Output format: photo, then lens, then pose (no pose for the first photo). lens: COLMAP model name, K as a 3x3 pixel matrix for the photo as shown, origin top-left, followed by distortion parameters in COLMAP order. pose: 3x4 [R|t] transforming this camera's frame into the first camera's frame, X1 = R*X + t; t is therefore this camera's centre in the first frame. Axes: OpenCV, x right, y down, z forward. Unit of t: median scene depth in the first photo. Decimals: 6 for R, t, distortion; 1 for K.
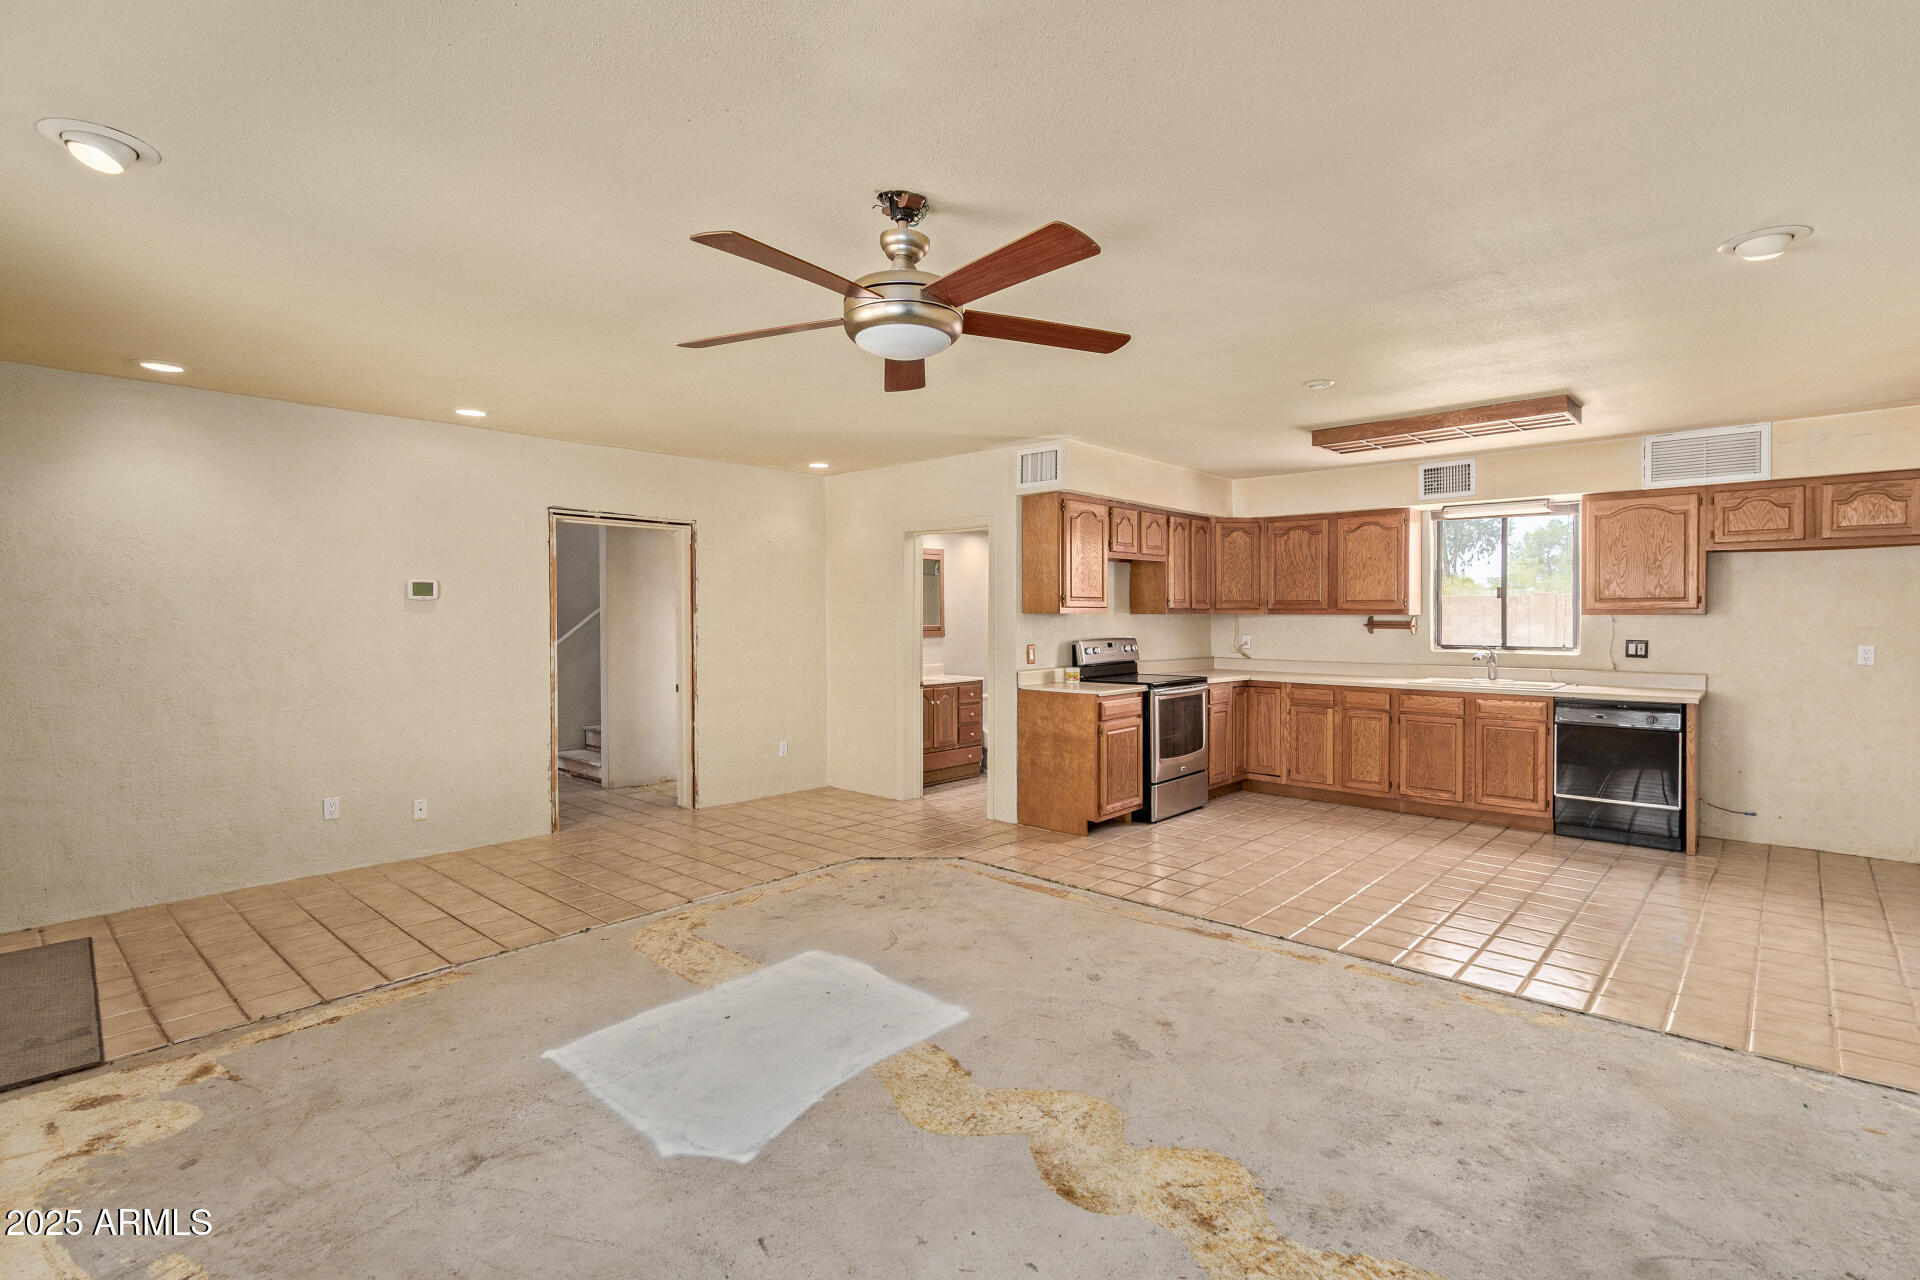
lens RADIAL K [[903.1, 0, 966.7], [0, 903.1, 630.4], [0, 0, 1]] dist [0.011802, -0.005977]
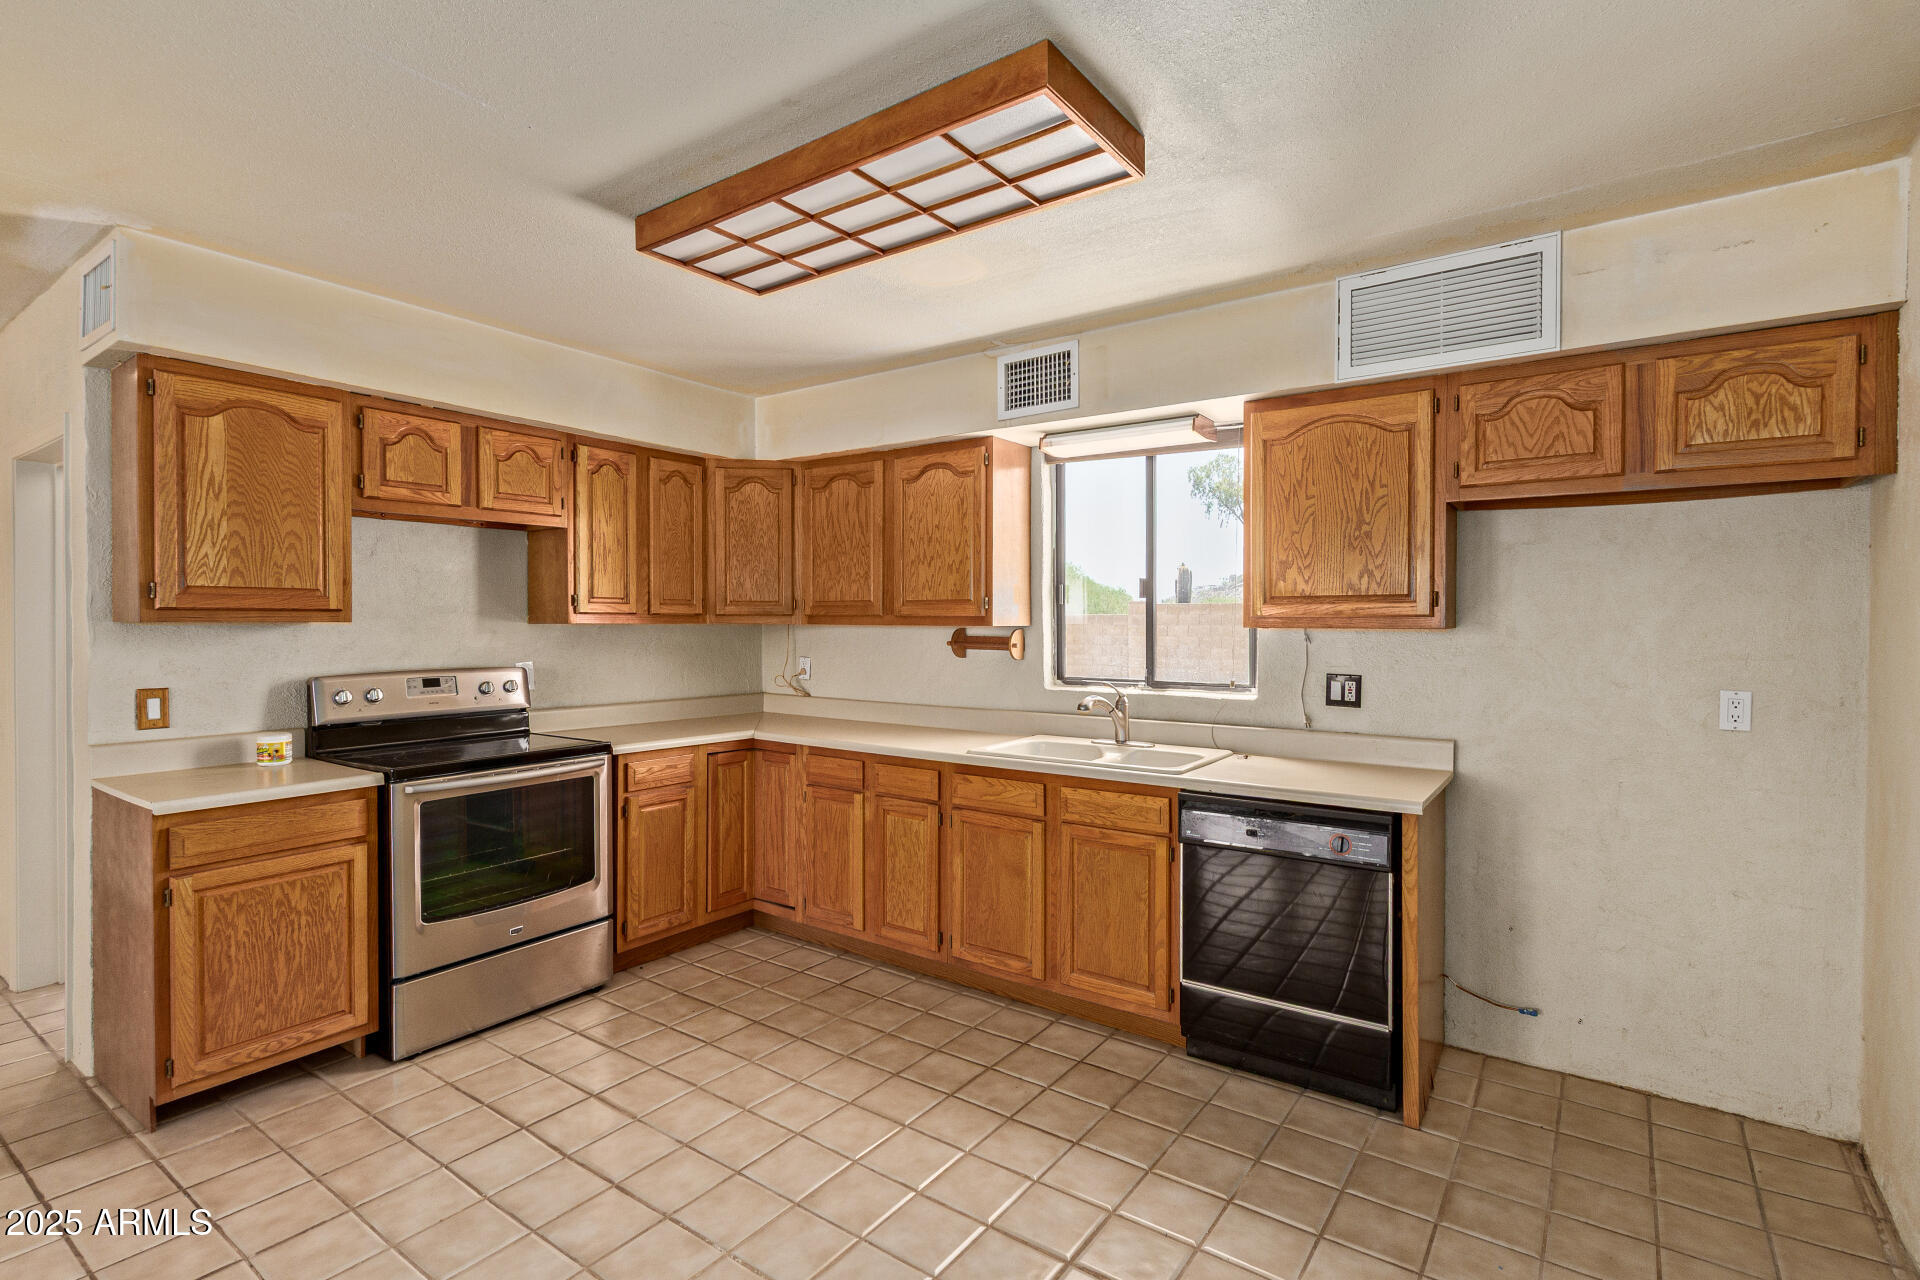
lens RADIAL K [[903.1, 0, 970.8], [0, 903.1, 635.2], [0, 0, 1]] dist [0.011802, -0.005977]
pose [[0.992146, 0.000776, 0.125084, 0.512377], [-0.000528, 0.999998, -0.002020, -0.013233], [-0.125085, 0.001938, 0.992144, 0.558597]]
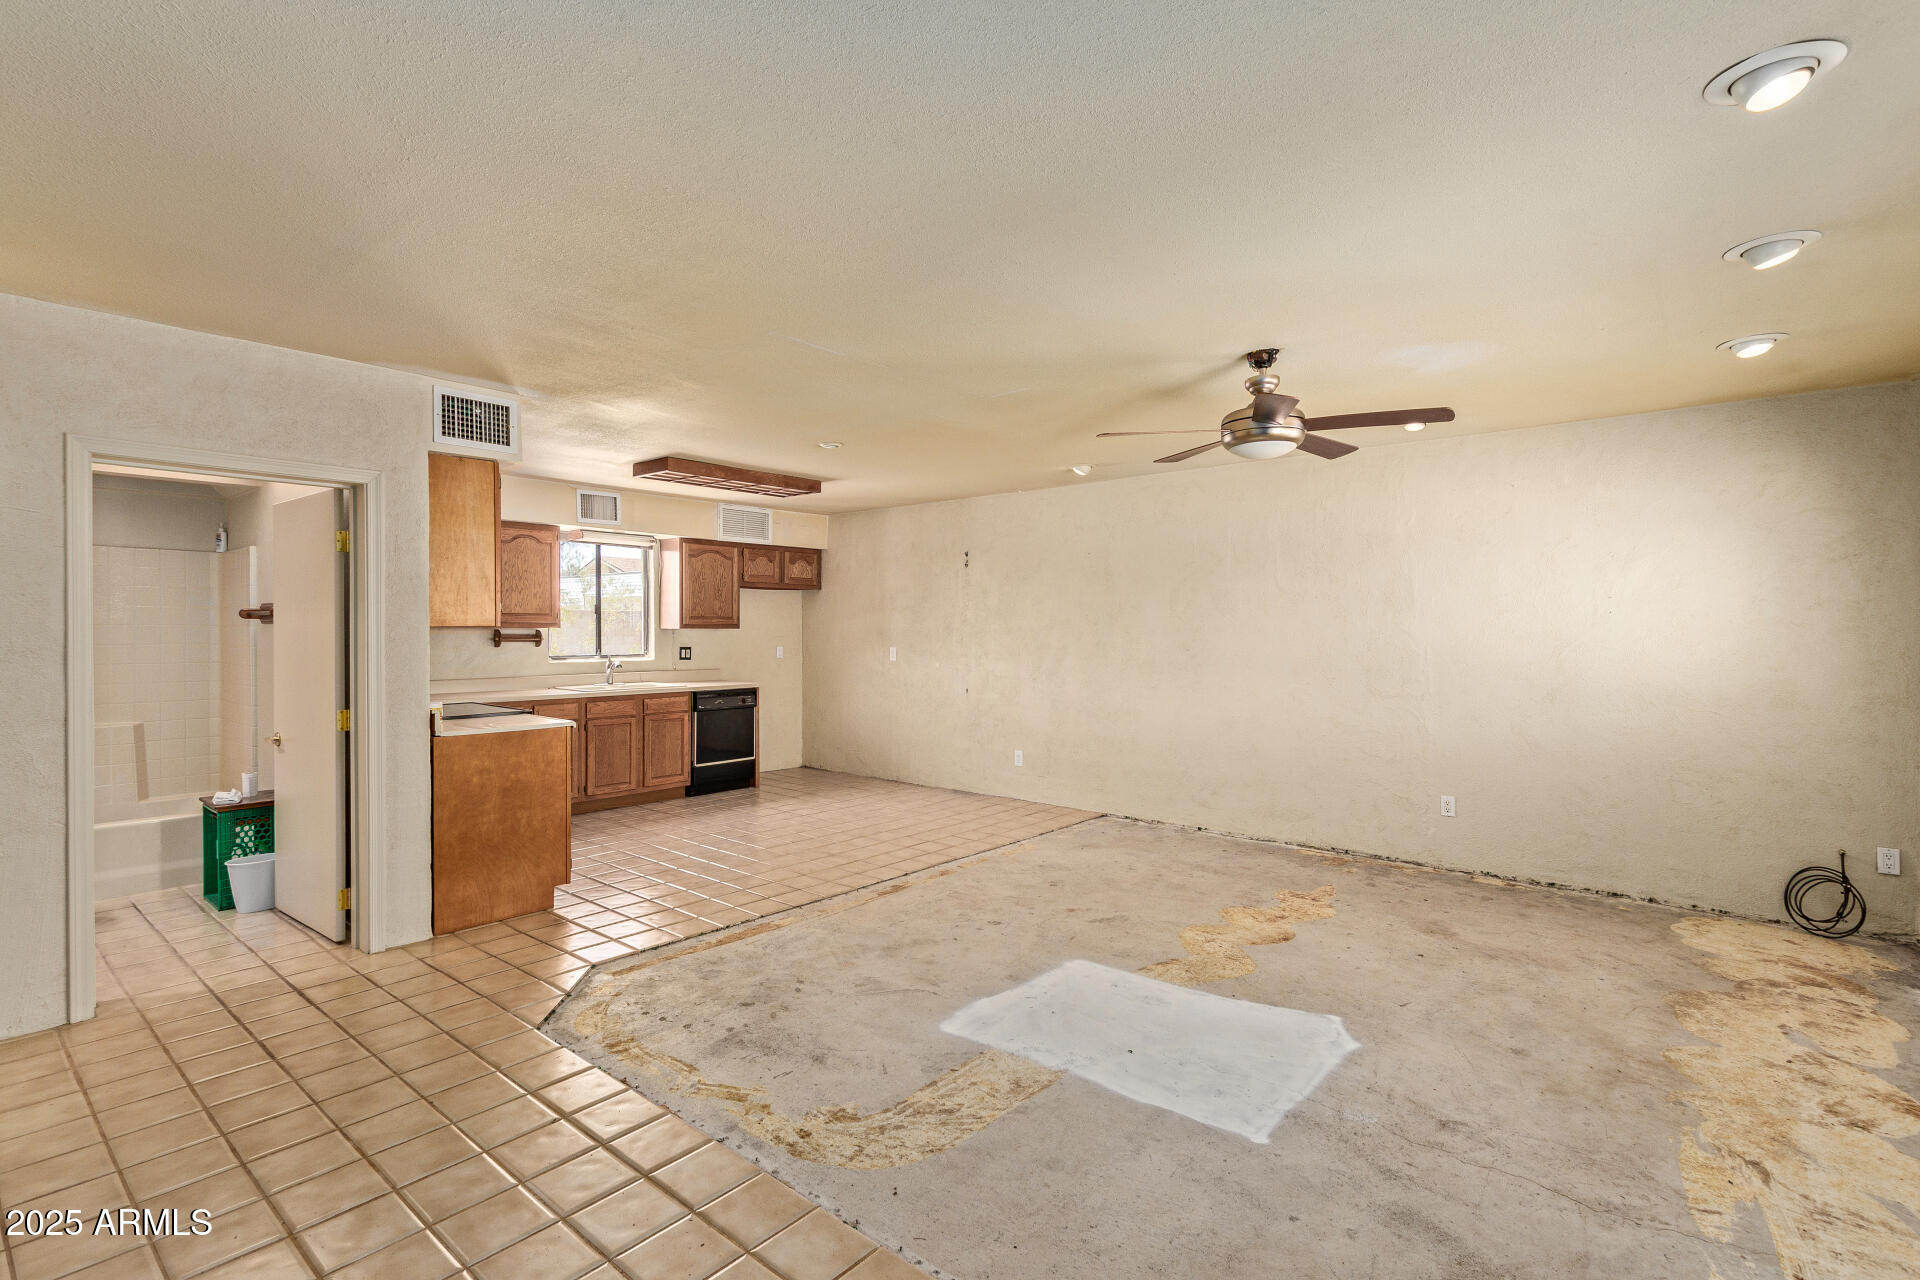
lens RADIAL K [[903.1, 0, 946.3], [0, 903.1, 639.0], [0, 0, 1]] dist [0.011802, -0.005977]
pose [[-0.025173, -0.011343, 0.999619, -0.730006], [0.013627, 0.999839, 0.011689, -0.013524], [-0.999590, 0.013916, -0.025015, 0.730789]]
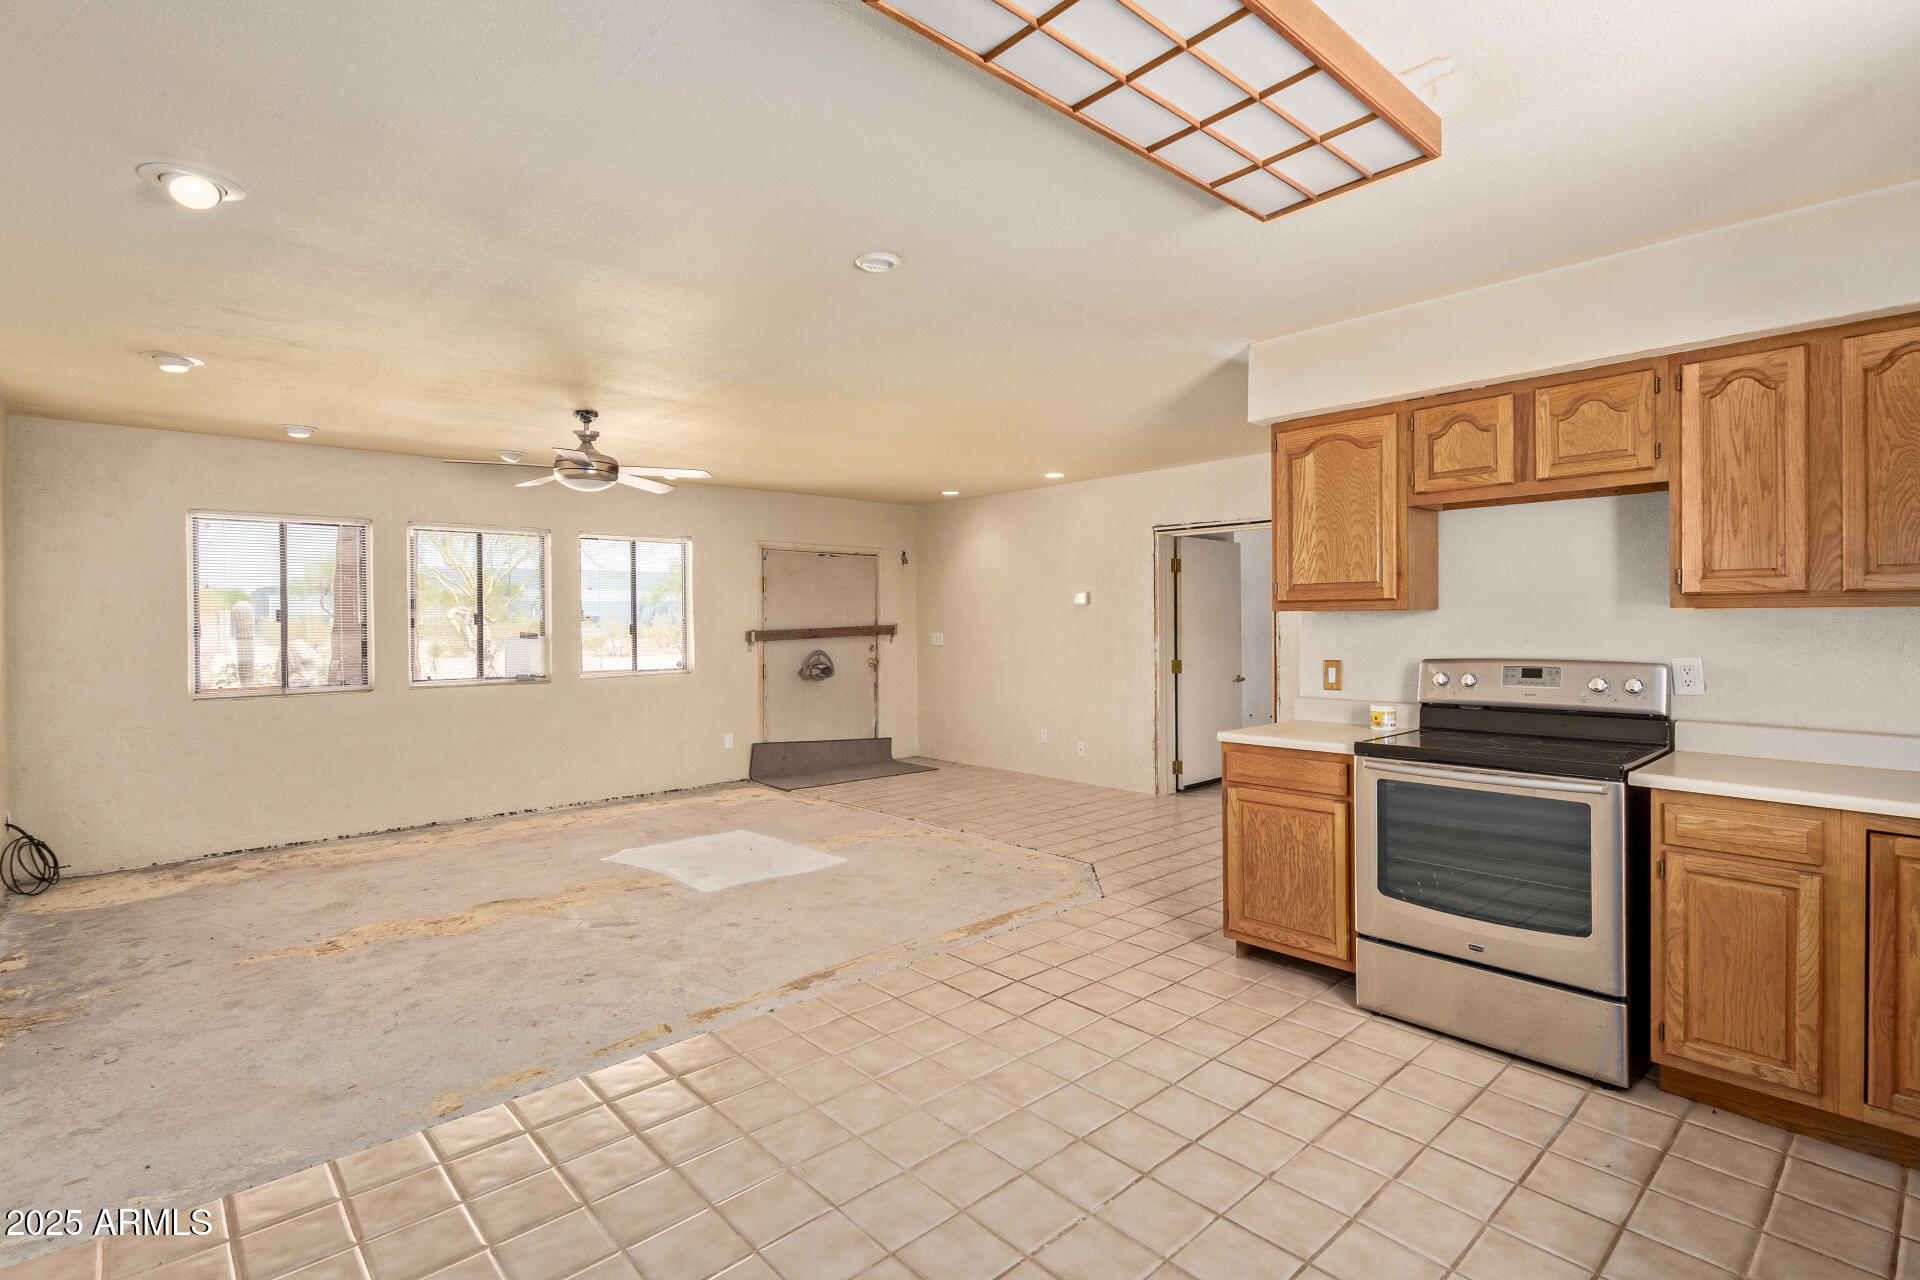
lens RADIAL K [[903.1, 0, 950.4], [0, 903.1, 628.6], [0, 0, 1]] dist [0.011802, -0.005977]
pose [[-0.095077, 0.013229, -0.995382, 0.863381], [-0.007684, 0.999872, 0.014022, -0.015627], [0.995440, 0.008982, -0.094963, 0.931559]]
